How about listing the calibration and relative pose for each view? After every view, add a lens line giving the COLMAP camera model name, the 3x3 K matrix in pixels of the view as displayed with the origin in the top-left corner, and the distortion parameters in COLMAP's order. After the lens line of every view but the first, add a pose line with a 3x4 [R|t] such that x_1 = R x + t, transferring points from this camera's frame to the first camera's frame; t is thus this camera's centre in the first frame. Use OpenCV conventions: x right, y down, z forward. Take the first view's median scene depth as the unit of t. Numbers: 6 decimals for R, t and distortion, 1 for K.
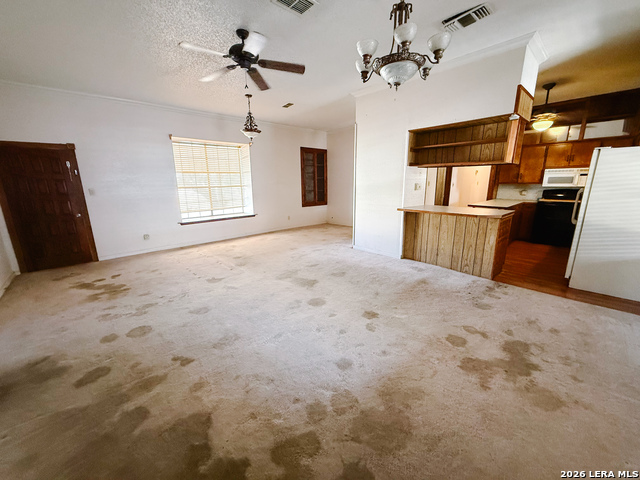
lens RADIAL K [[255.5, 0, 319.2], [0, 255.5, 240.7], [0, 0, 1]] dist [0.001046, -0.000076]
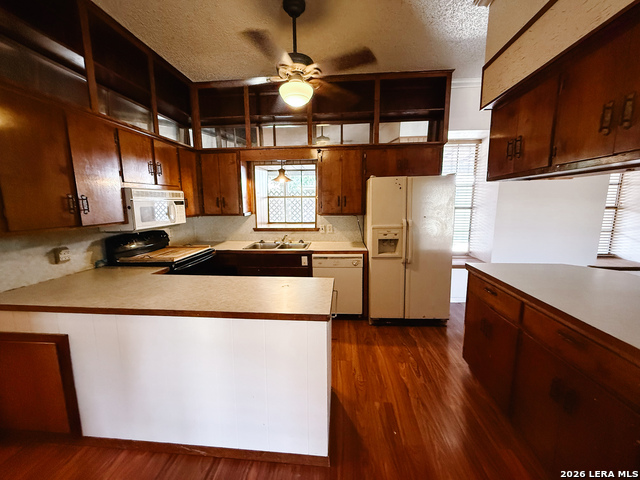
lens RADIAL K [[255.5, 0, 317.0], [0, 255.5, 239.9], [0, 0, 1]] dist [0.001046, -0.000076]
pose [[-0.666093, -0.091630, 0.740219, 0.504888], [0.188196, 0.939667, 0.285670, -0.344669], [-0.721736, 0.329589, -0.608661, 1.390868]]
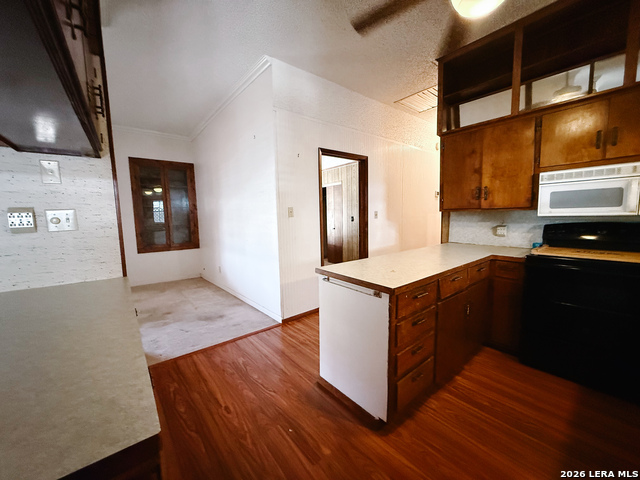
lens RADIAL K [[255.5, 0, 318.5], [0, 255.5, 239.3], [0, 0, 1]] dist [0.001046, -0.000076]
pose [[0.998430, -0.003430, -0.055909, 0.739834], [-0.004124, 0.990914, -0.134434, -0.162209], [0.055862, 0.134454, 0.989344, 0.792898]]
